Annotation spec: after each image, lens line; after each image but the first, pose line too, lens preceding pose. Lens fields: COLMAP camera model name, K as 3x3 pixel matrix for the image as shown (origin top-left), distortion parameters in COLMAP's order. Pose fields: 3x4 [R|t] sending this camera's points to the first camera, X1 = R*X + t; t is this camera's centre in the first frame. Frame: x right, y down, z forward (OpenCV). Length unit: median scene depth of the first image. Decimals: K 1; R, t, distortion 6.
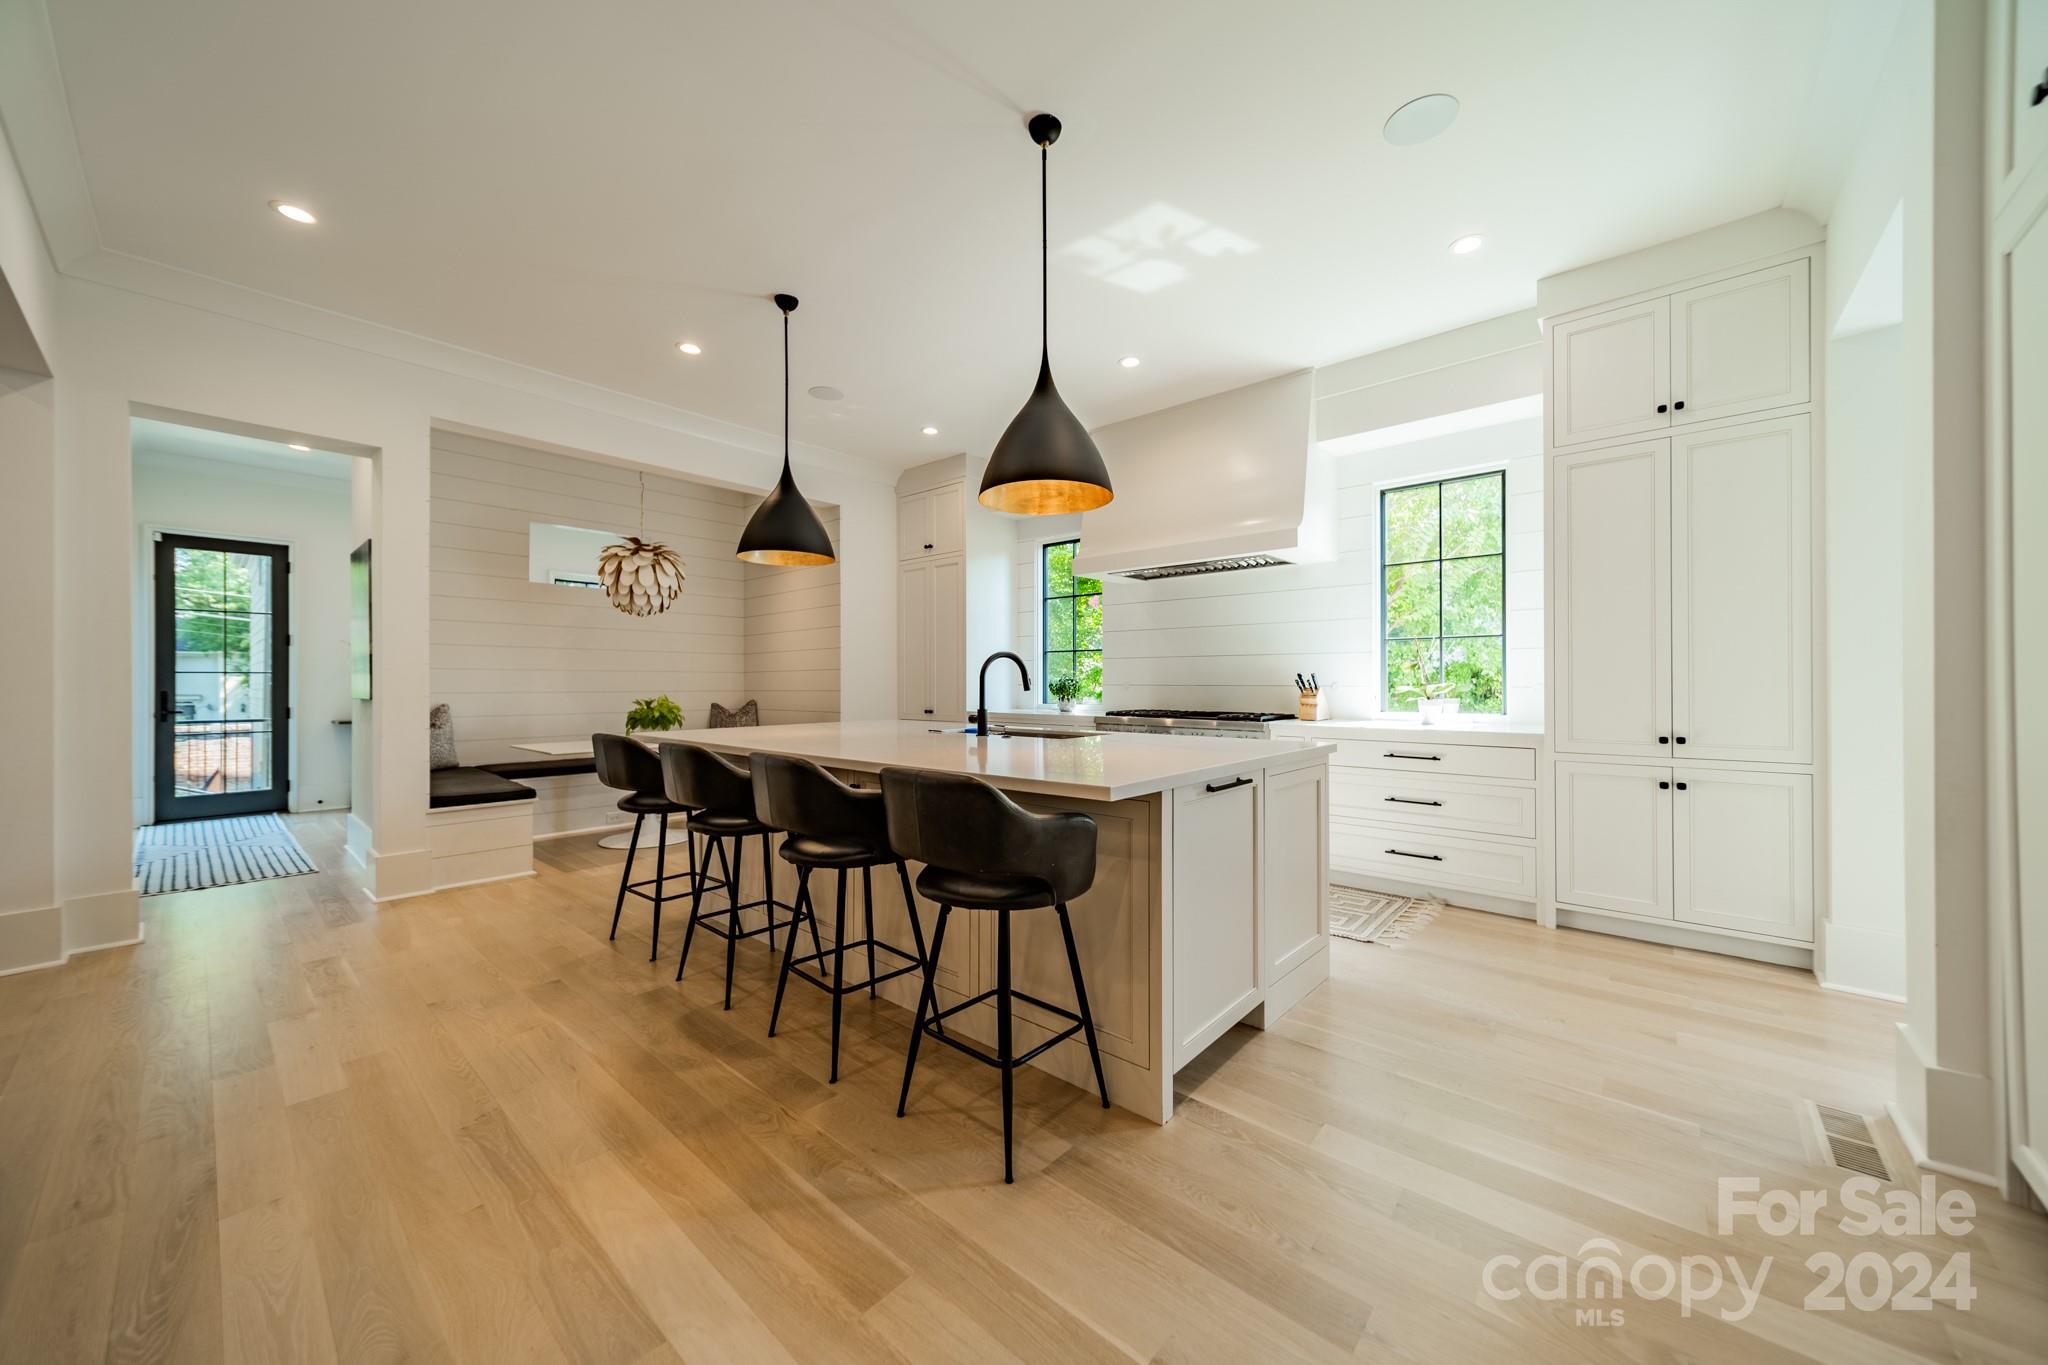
lens RADIAL K [[731.3, 0, 1023.4], [0, 731.3, 689.6], [0, 0, 1]] dist [0.006230, 0.000113]
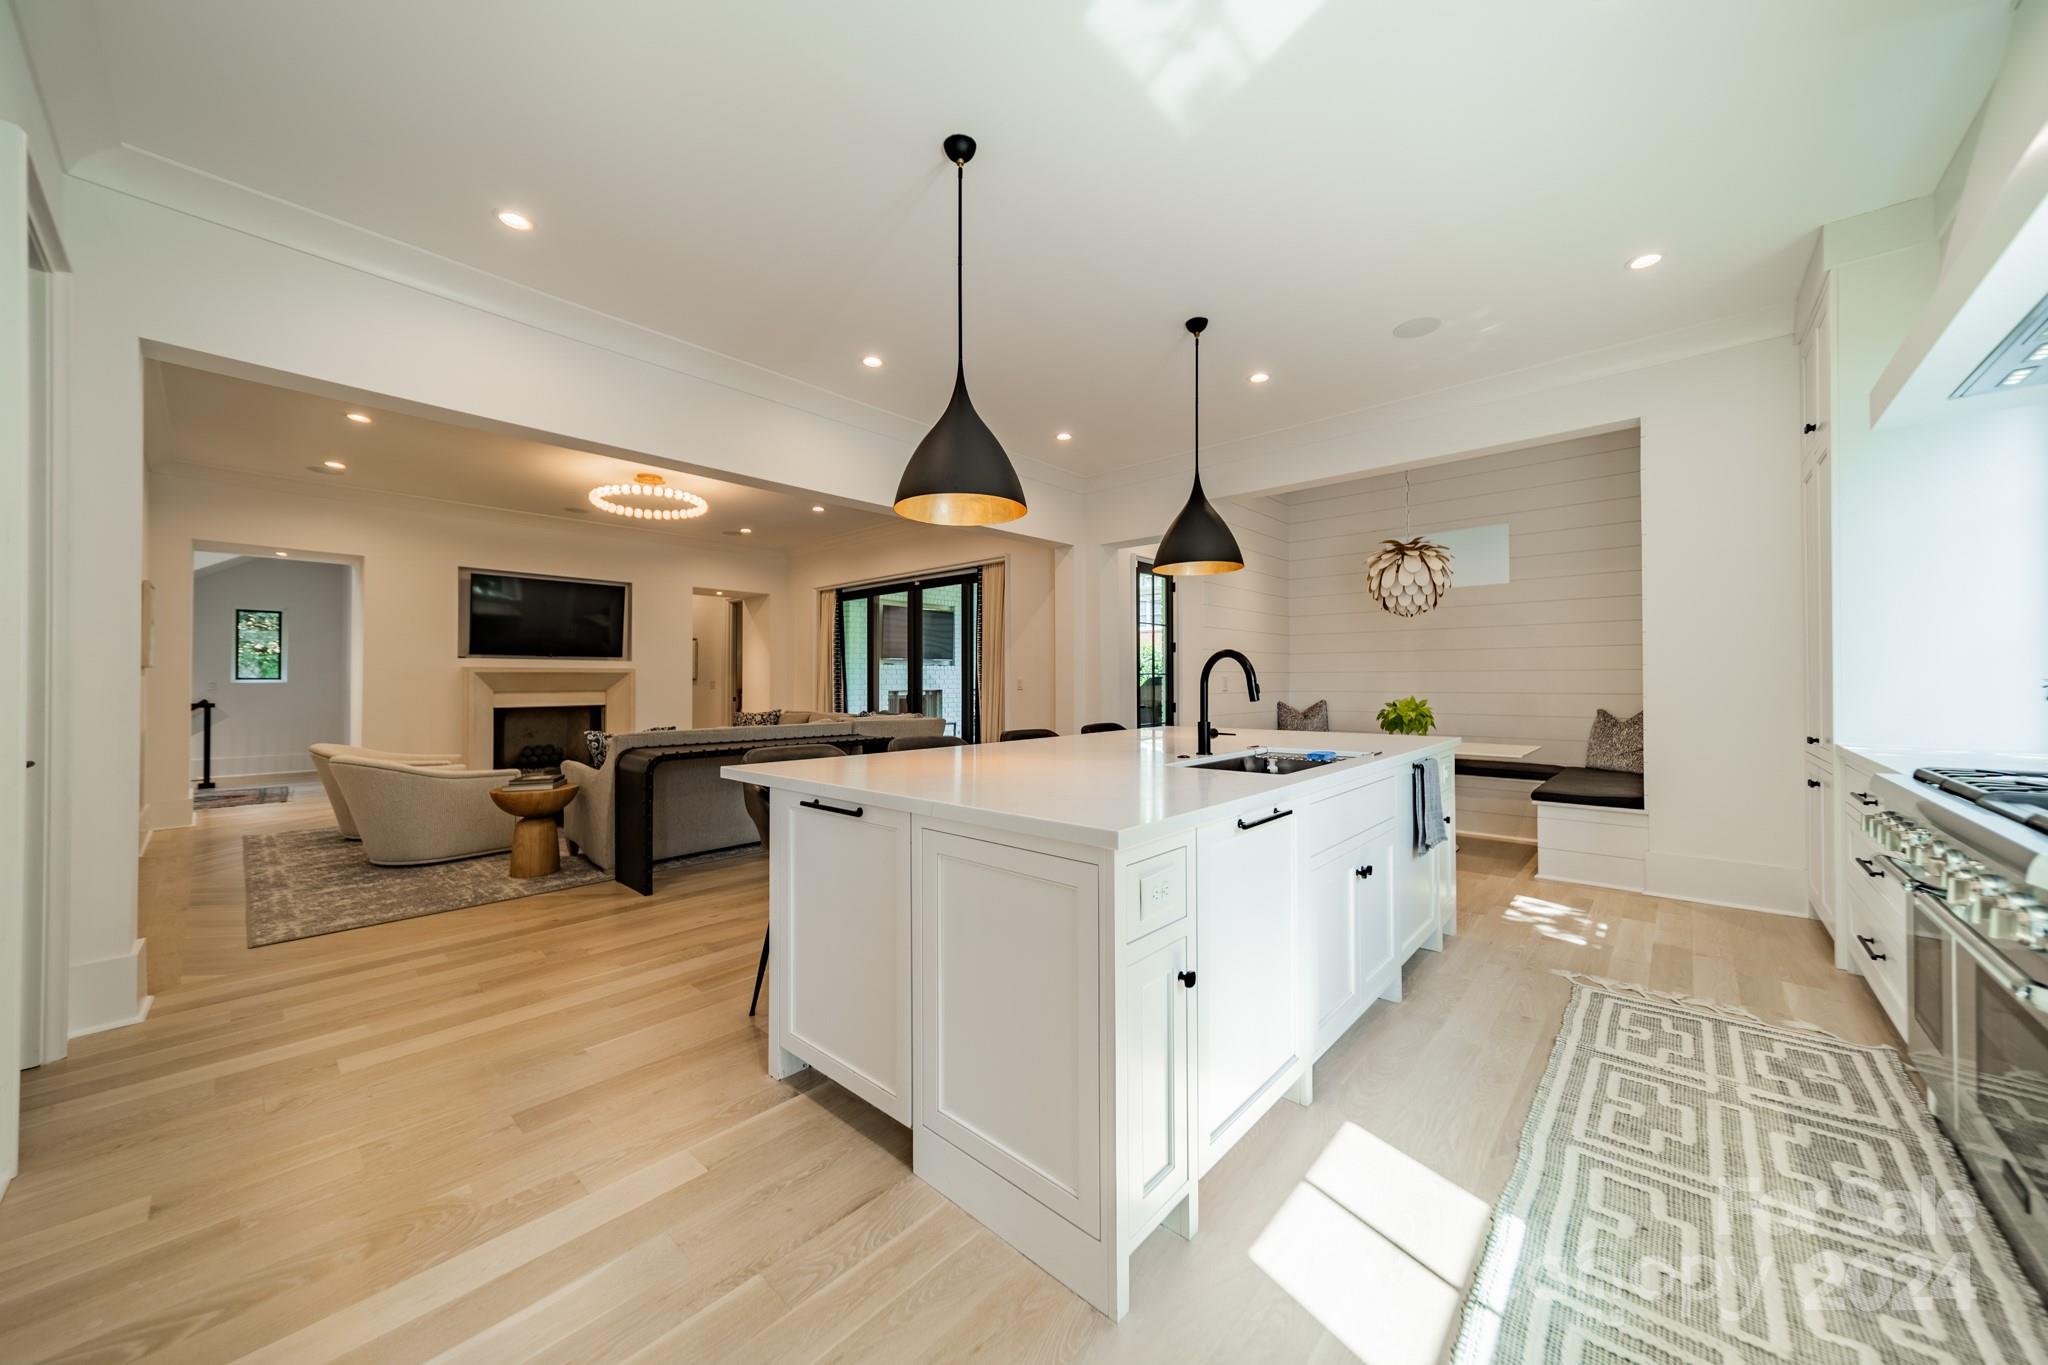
lens RADIAL K [[731.3, 0, 1012.1], [0, 731.3, 680.9], [0, 0, 1]] dist [0.006230, 0.000113]
pose [[-0.027281, 0.000584, -0.999628, 0.581728], [-0.003799, 0.999993, 0.000688, -0.013808], [0.999621, 0.003816, -0.027278, 0.614268]]
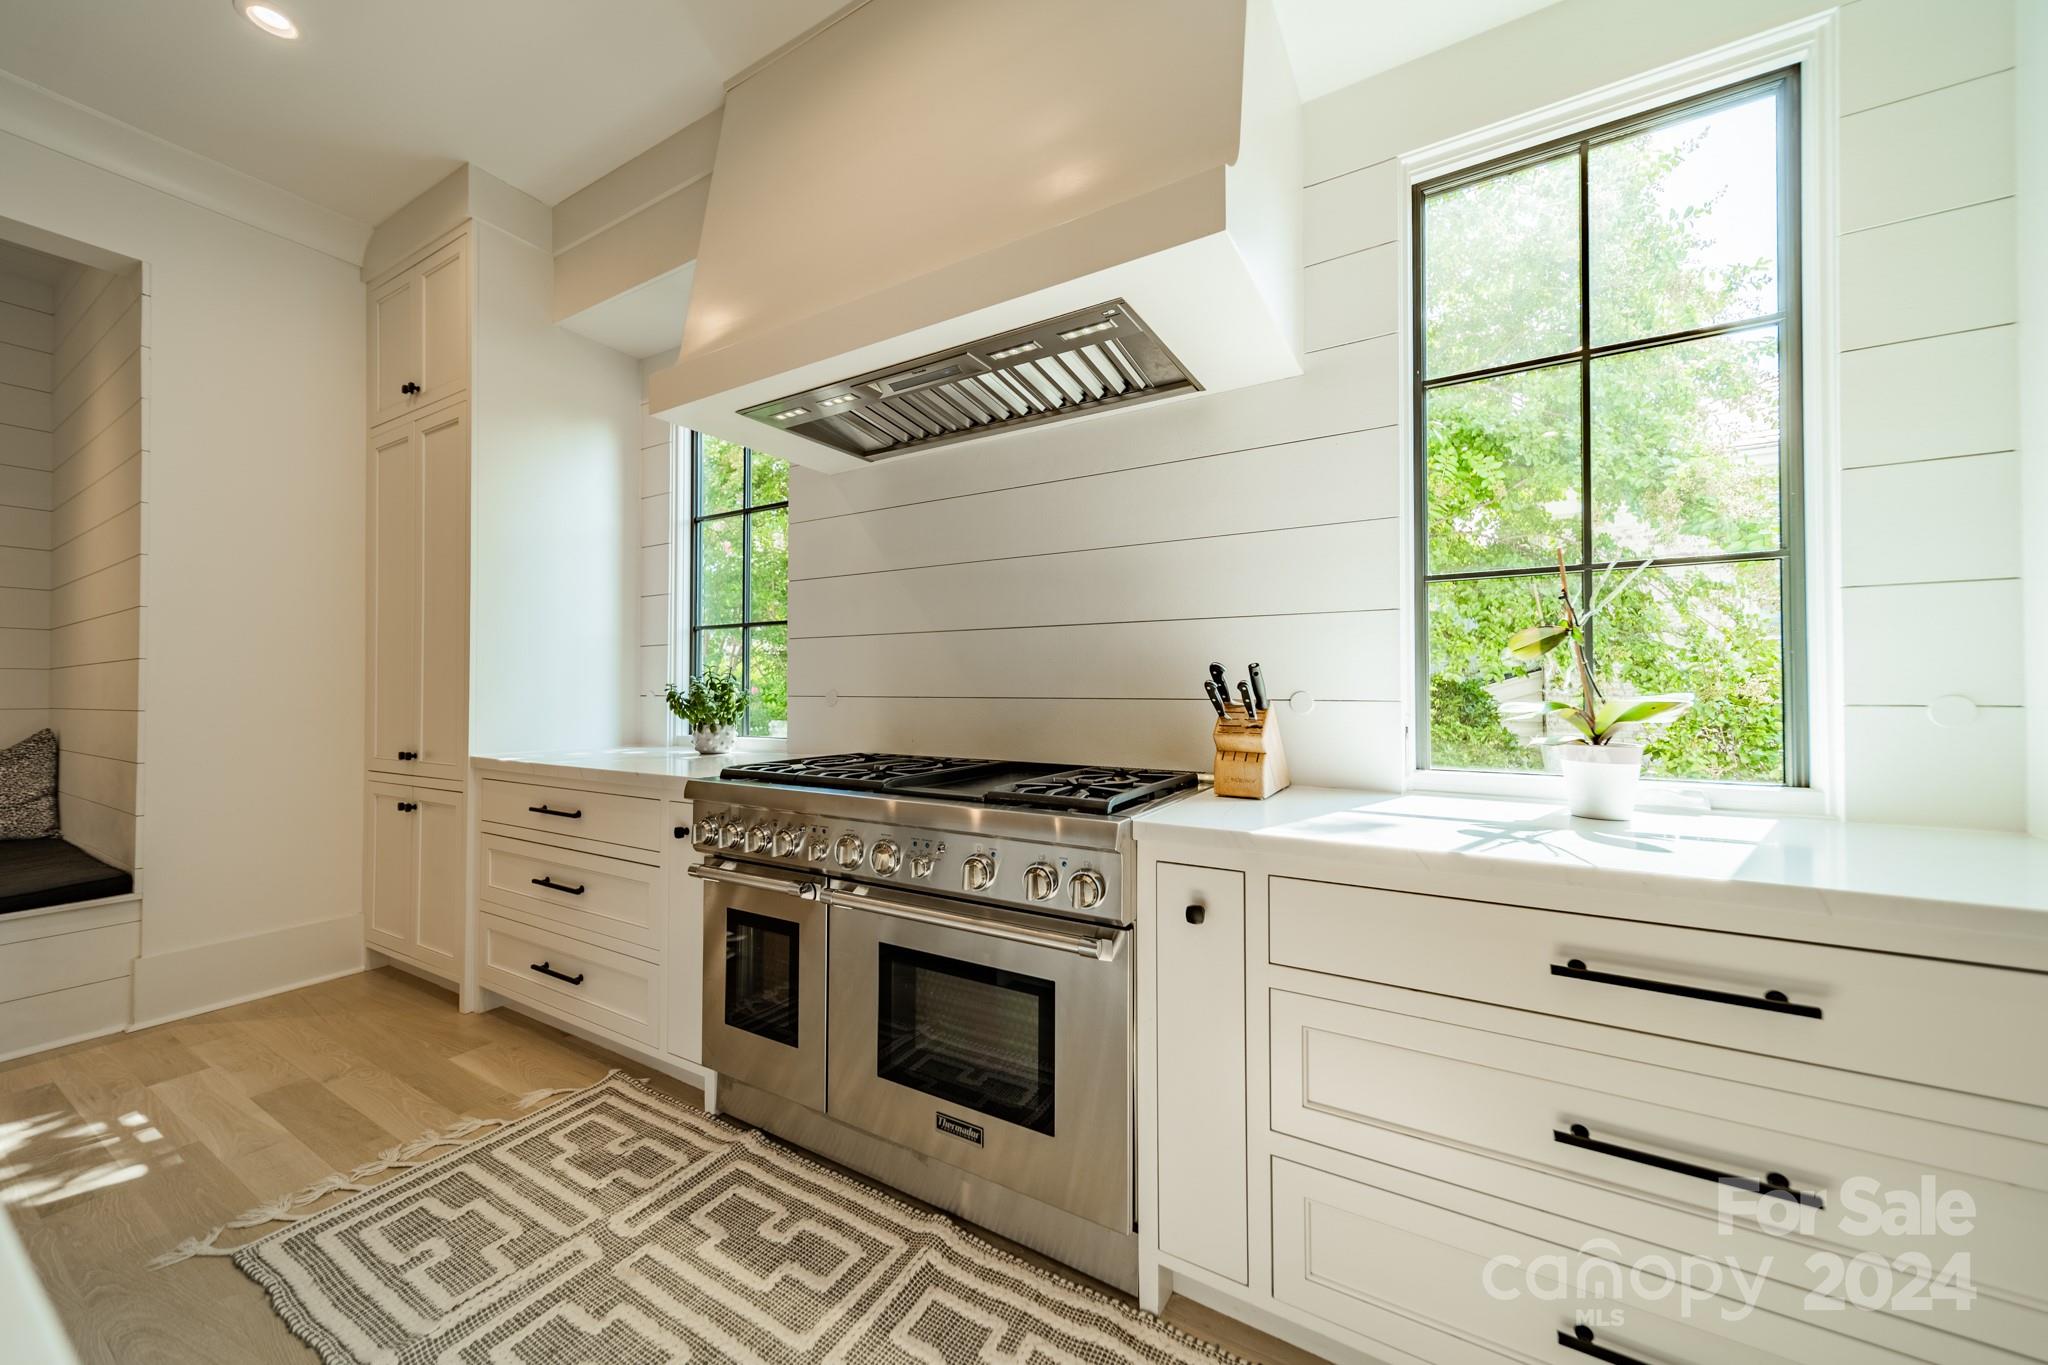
lens RADIAL K [[731.3, 0, 1033.1], [0, 731.3, 680.0], [0, 0, 1]] dist [0.006230, 0.000113]
pose [[0.981504, 0.004389, 0.191390, 0.224292], [0.000511, 0.999673, -0.025549, -0.006132], [-0.191440, 0.025174, 0.981182, 0.677431]]
